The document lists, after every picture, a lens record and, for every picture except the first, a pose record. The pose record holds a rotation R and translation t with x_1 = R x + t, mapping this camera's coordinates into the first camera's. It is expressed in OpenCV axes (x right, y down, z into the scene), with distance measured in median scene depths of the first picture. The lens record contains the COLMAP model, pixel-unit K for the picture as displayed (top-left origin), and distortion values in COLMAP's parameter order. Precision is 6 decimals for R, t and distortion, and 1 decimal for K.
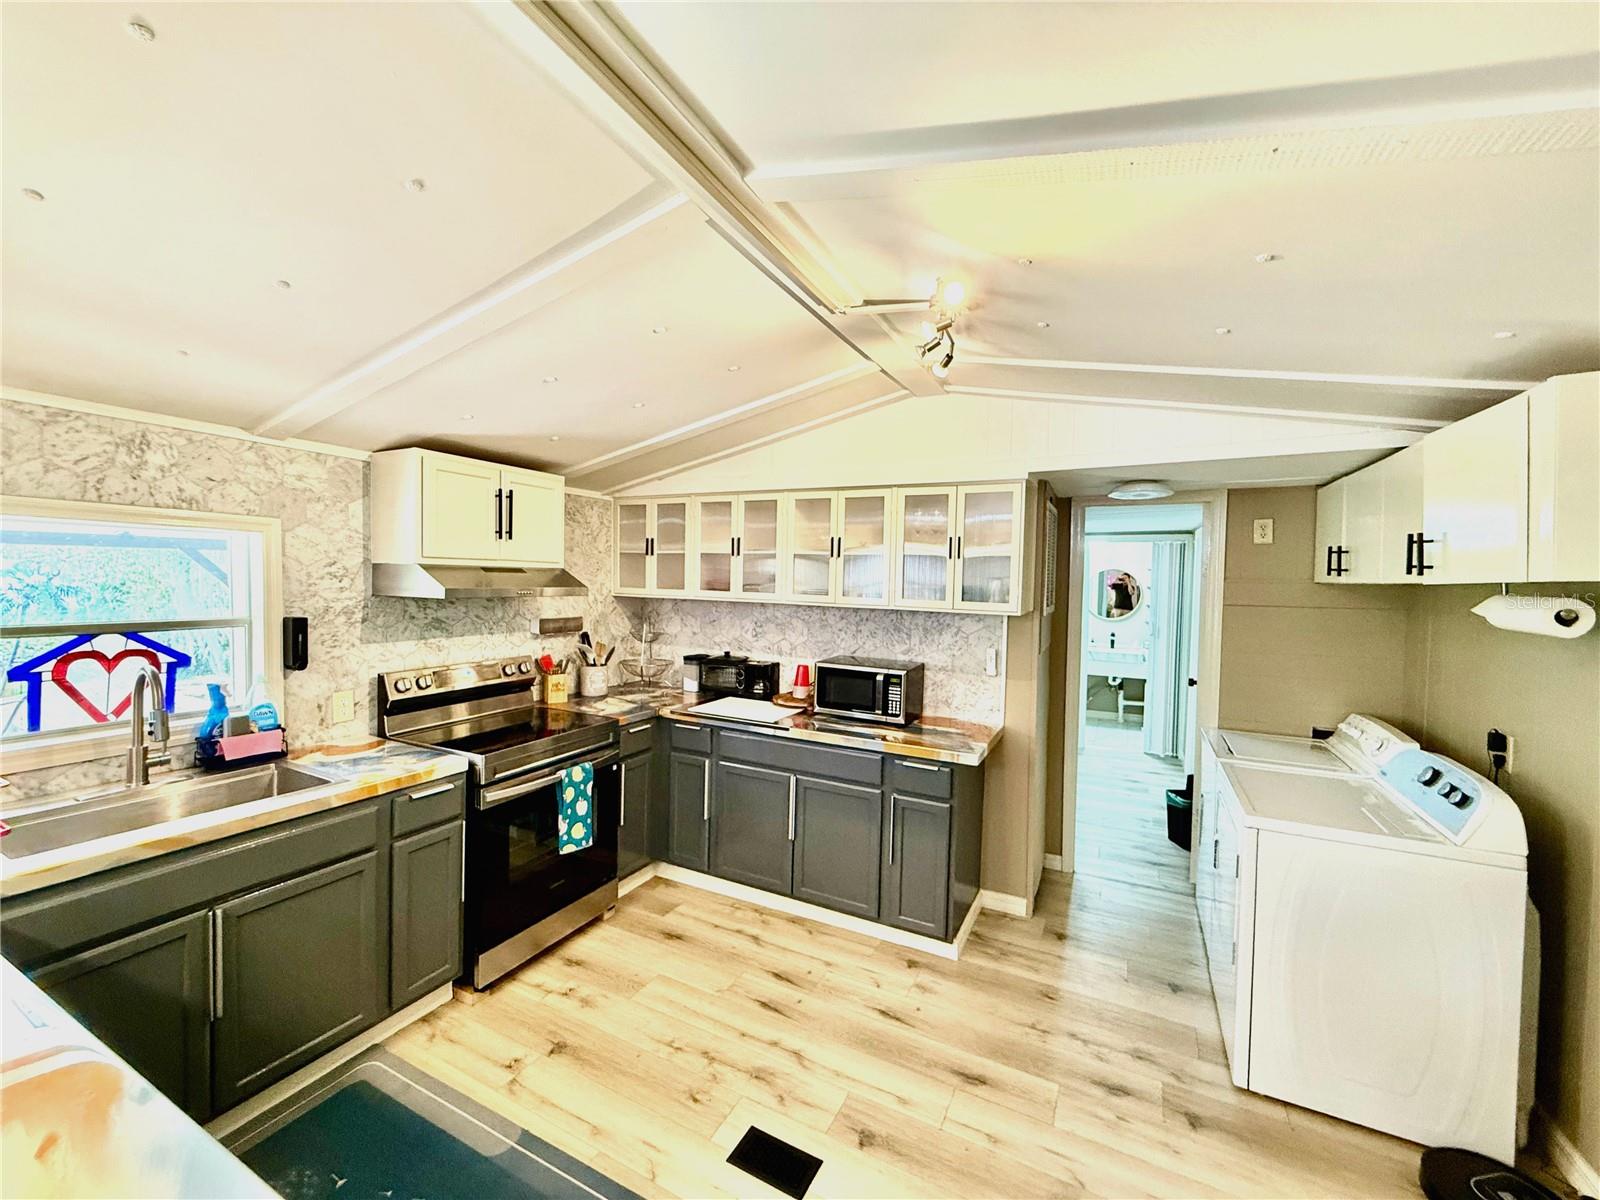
lens RADIAL K [[639.5, 0, 796.7], [0, 639.5, 596.9], [0, 0, 1]] dist [-0.000225, -0.000045]
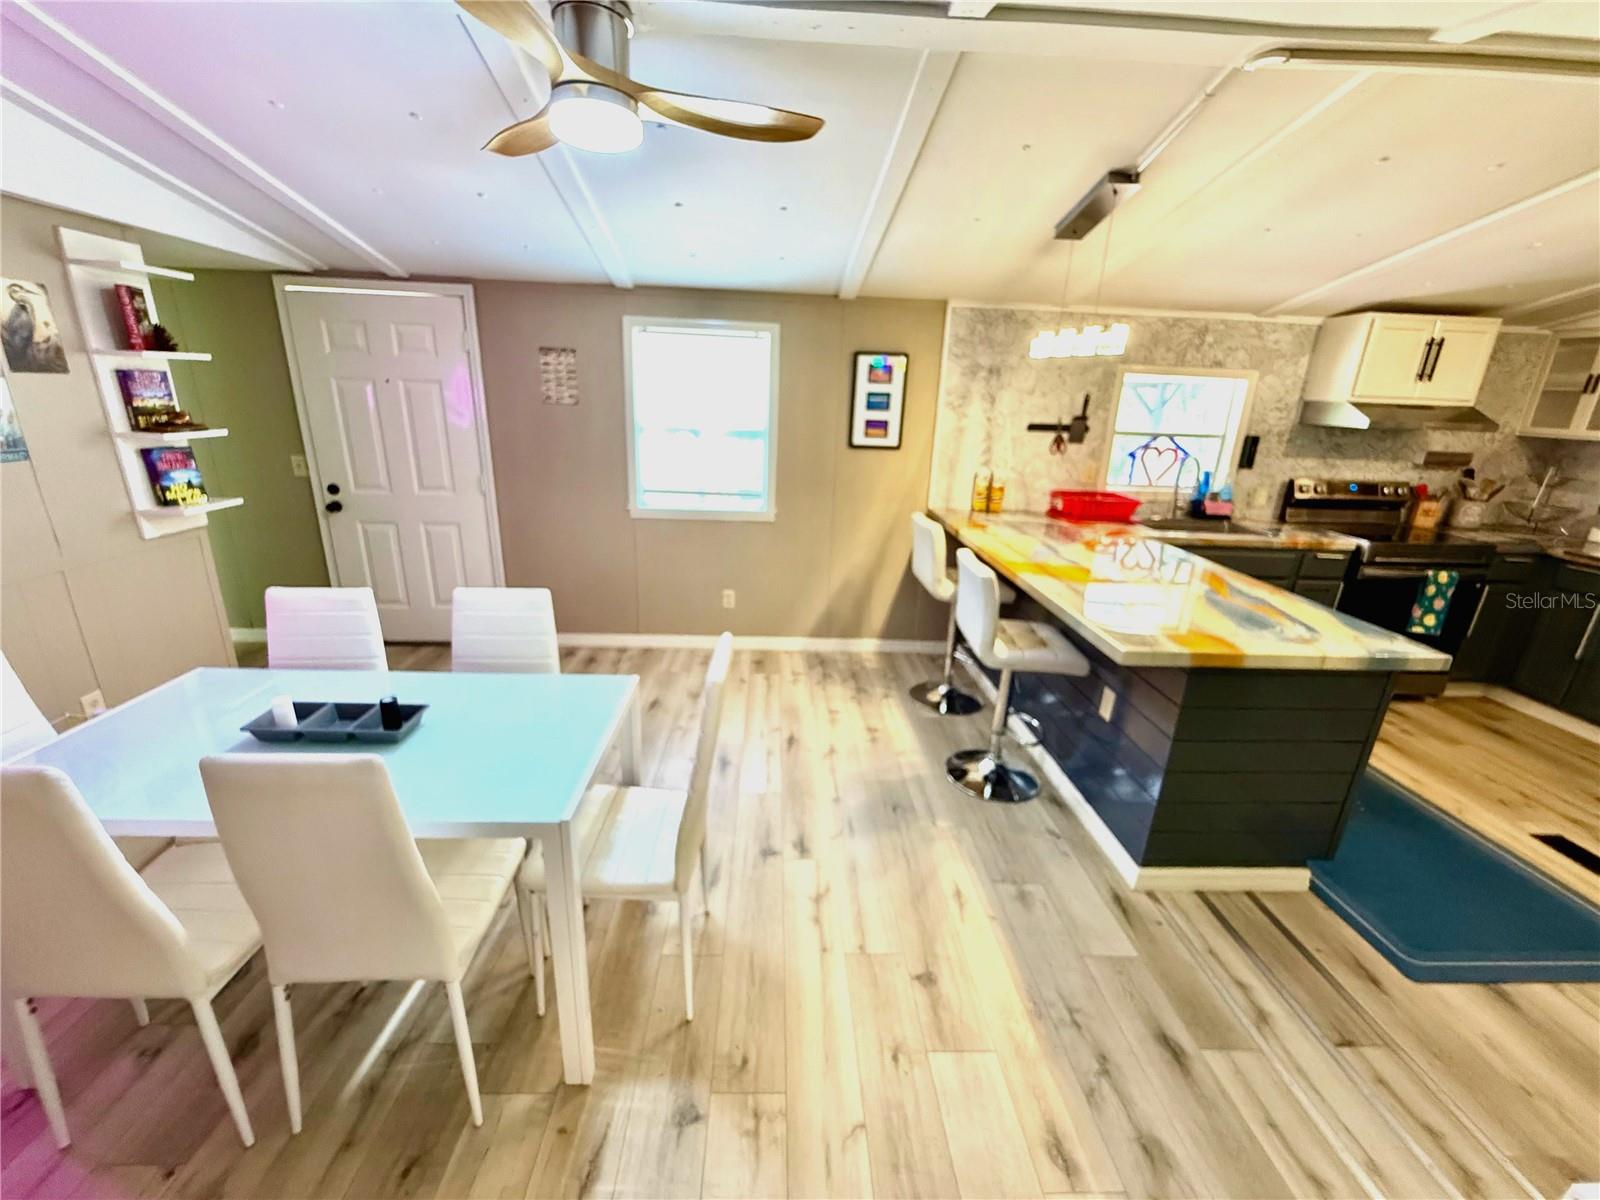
lens RADIAL K [[639.5, 0, 796.7], [0, 639.5, 596.9], [0, 0, 1]] dist [-0.000225, -0.000045]
pose [[0.491213, 0.267904, -0.828817, 0.085112], [-0.051511, 0.958795, 0.279389, 0.027042], [0.869515, -0.094546, 0.484773, -0.717280]]
